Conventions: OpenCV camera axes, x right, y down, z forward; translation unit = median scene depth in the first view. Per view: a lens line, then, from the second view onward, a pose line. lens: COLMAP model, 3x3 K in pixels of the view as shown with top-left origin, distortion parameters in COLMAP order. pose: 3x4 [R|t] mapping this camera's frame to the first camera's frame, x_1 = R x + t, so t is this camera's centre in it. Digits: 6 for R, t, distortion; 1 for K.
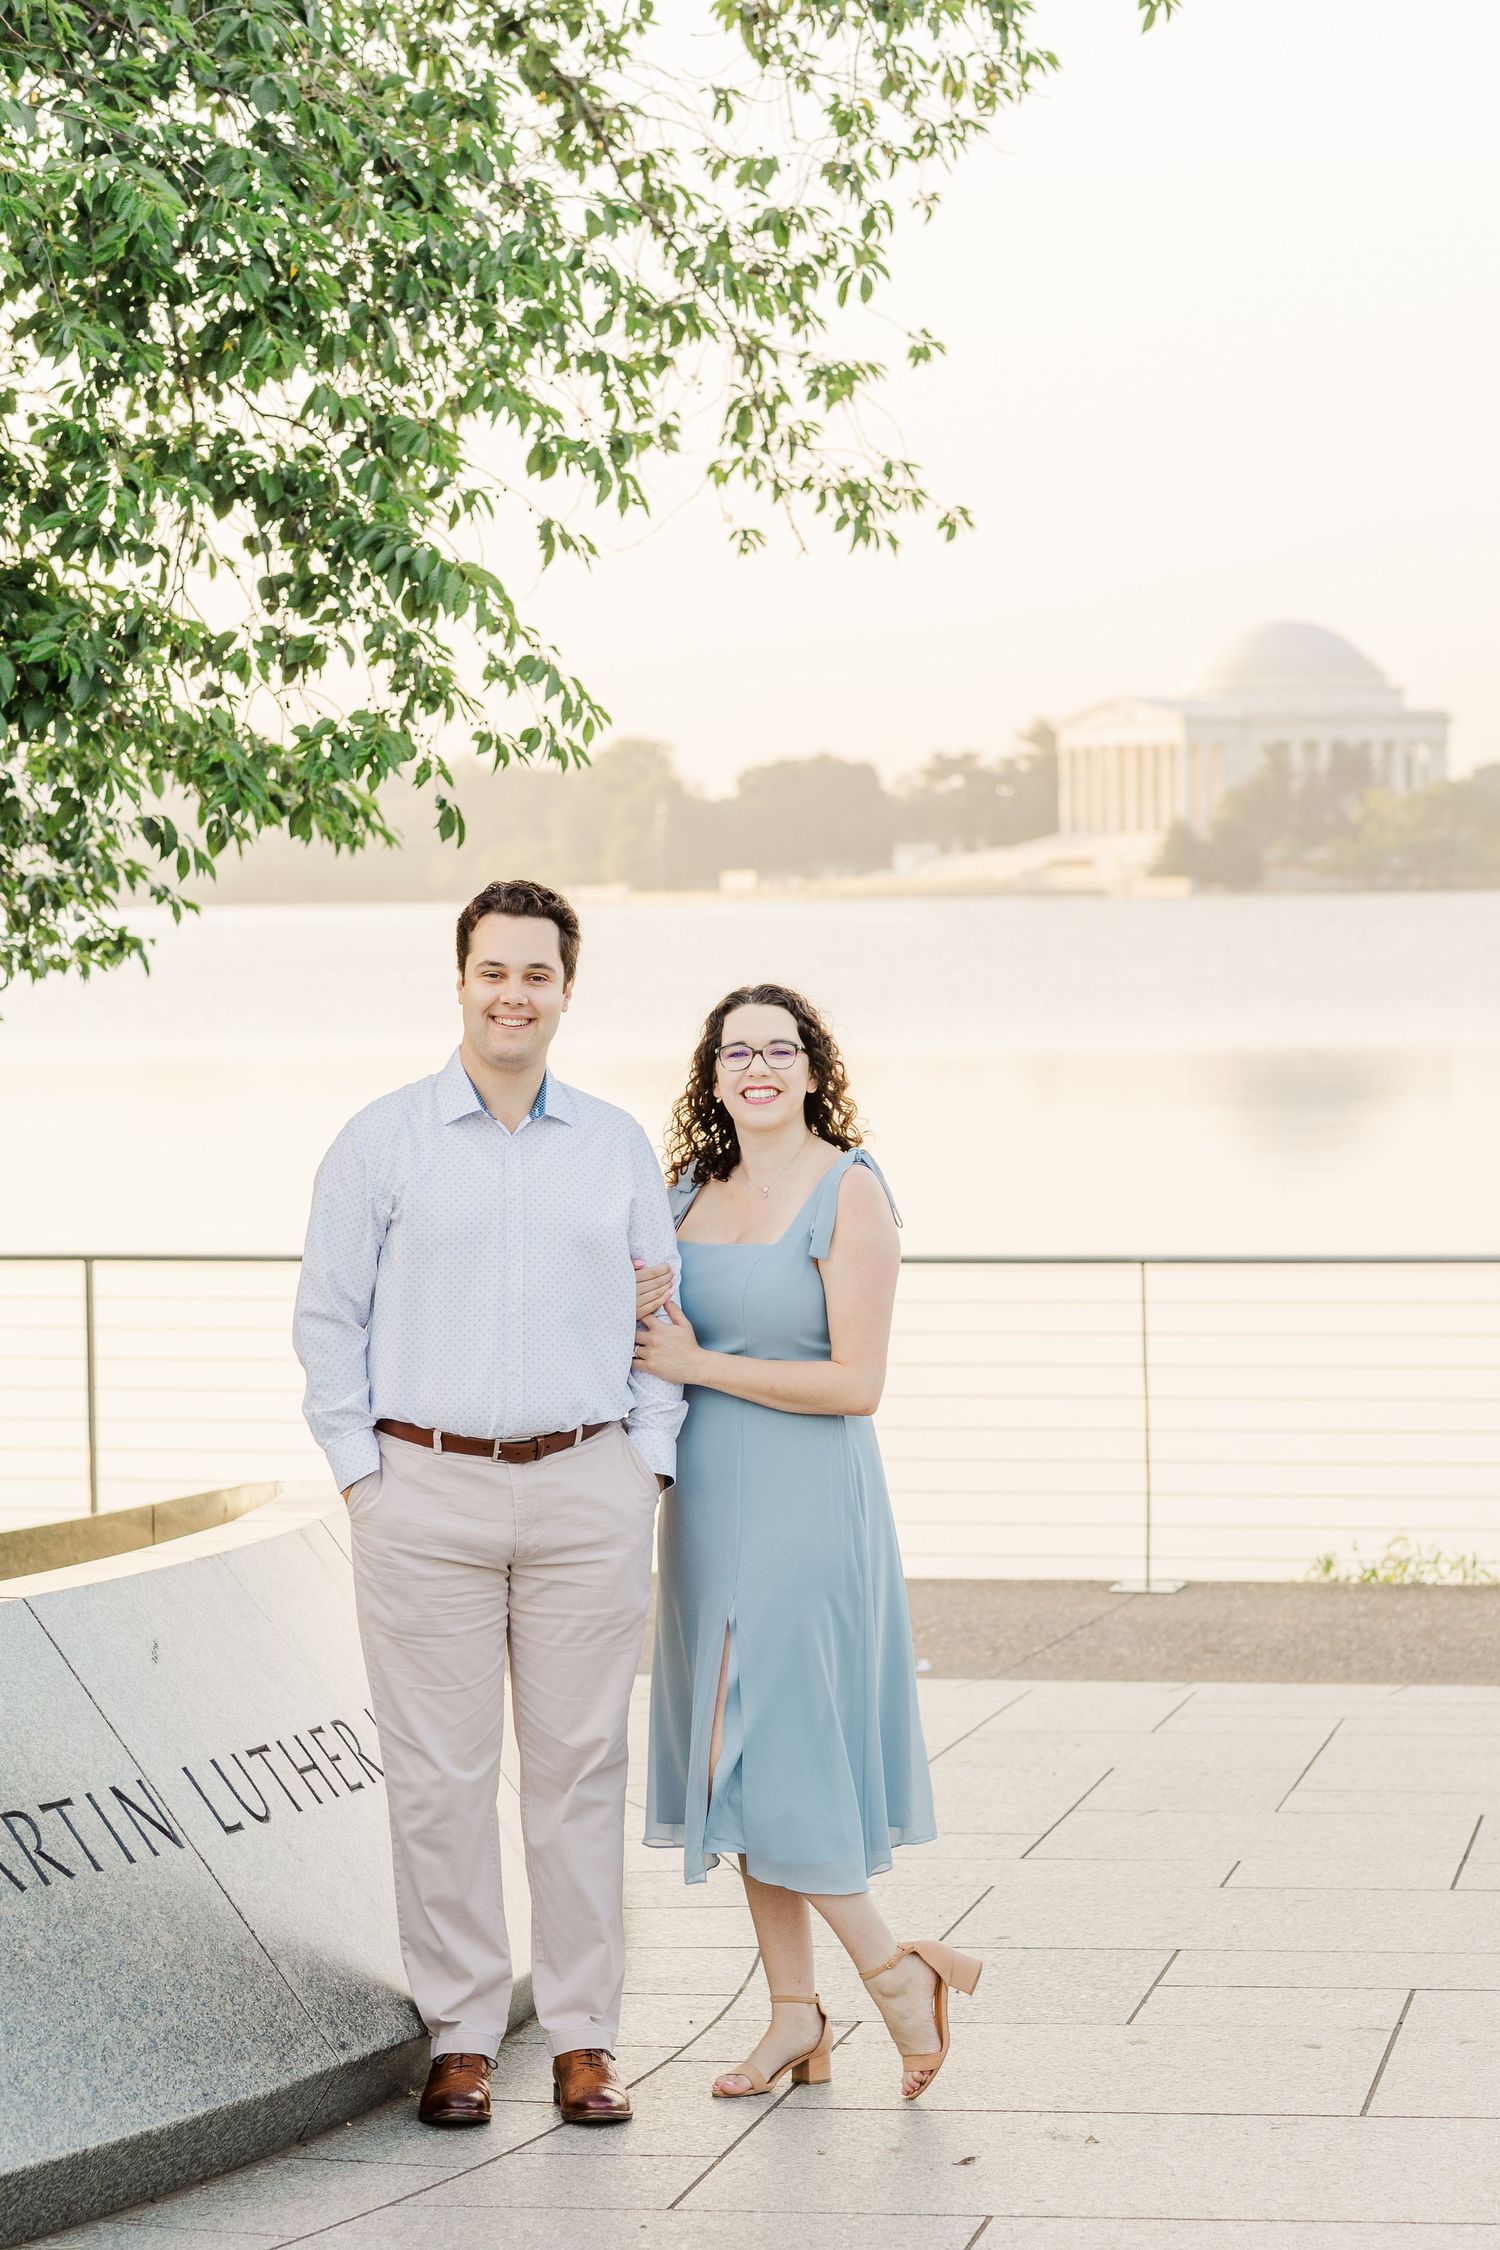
lens RADIAL K [[5640.7, 0, 750.0], [0, 5640.7, 1125.0], [0, 0, 1]] dist [0.114970, -0.758203]
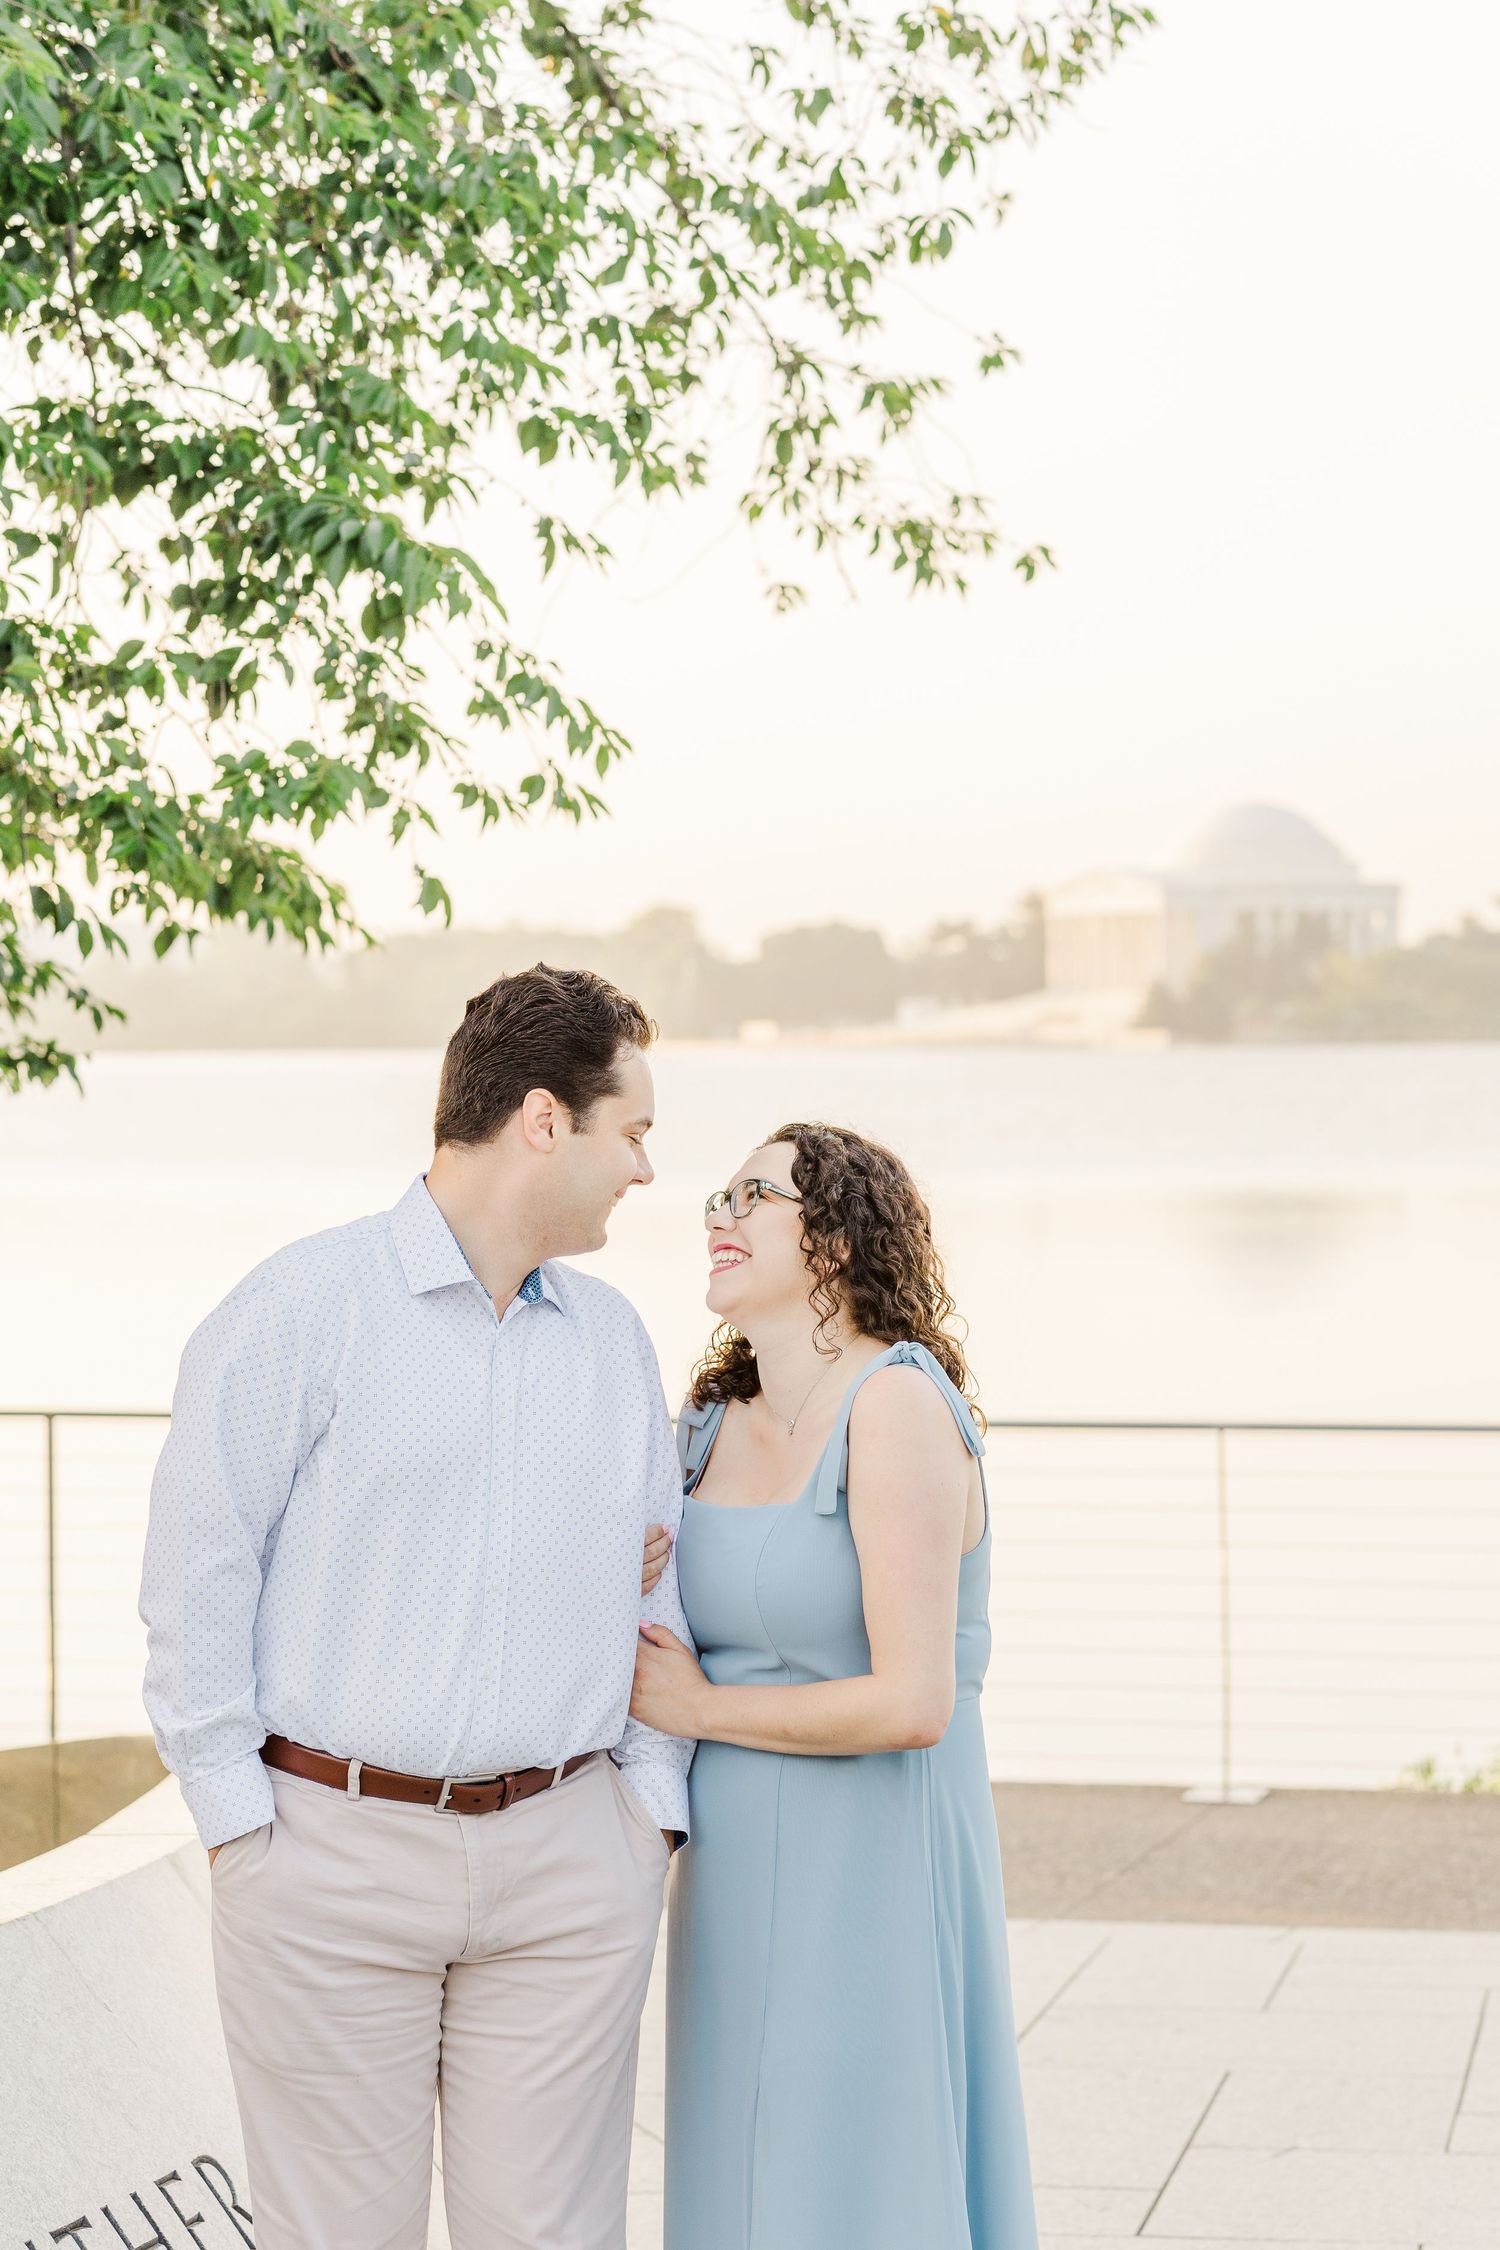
lens RADIAL K [[5067.7, 0, 920.7], [0, 5067.7, 966.4], [0, 0, 1]] dist [0.470704, -0.175498]
pose [[0.999522, 0.005096, 0.030496, -0.003263], [-0.003350, 0.998368, -0.057012, -0.002239], [-0.030737, 0.056883, 0.997908, 0.216228]]
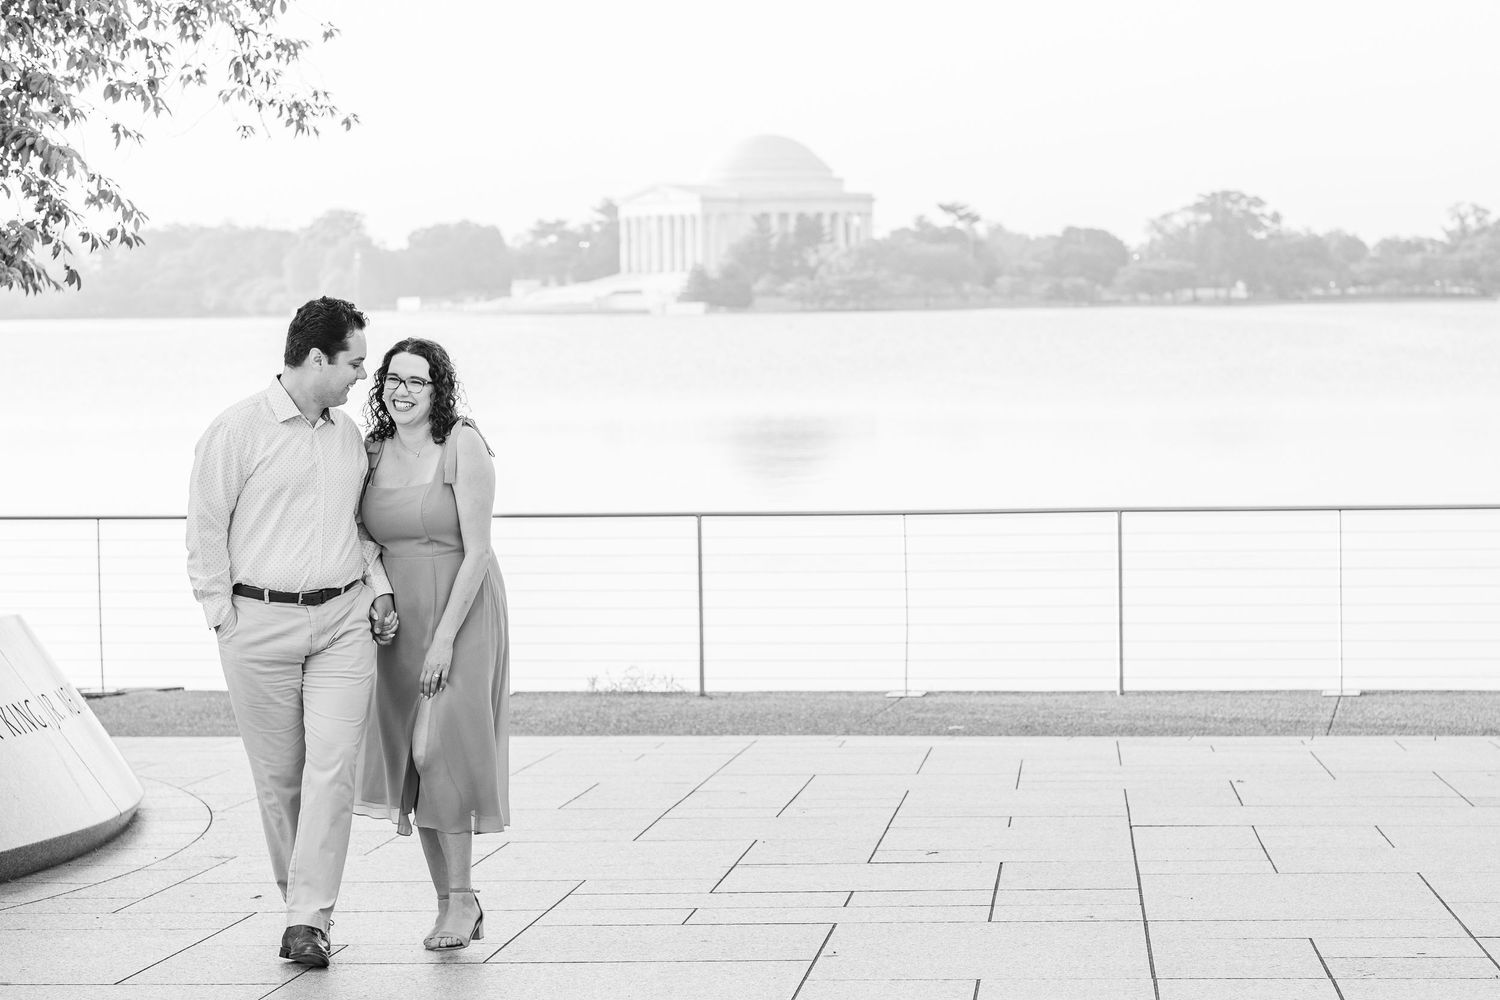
lens RADIAL K [[3760.4, 0, 750.0], [0, 3760.4, 500.0], [0, 0, 1]] dist [0.114970, -0.758203]
pose [[0.996432, -0.002987, 0.084344, 0.055763], [0.002233, 0.999957, 0.009038, 0.008774], [-0.084368, -0.008817, 0.996396, -0.246287]]
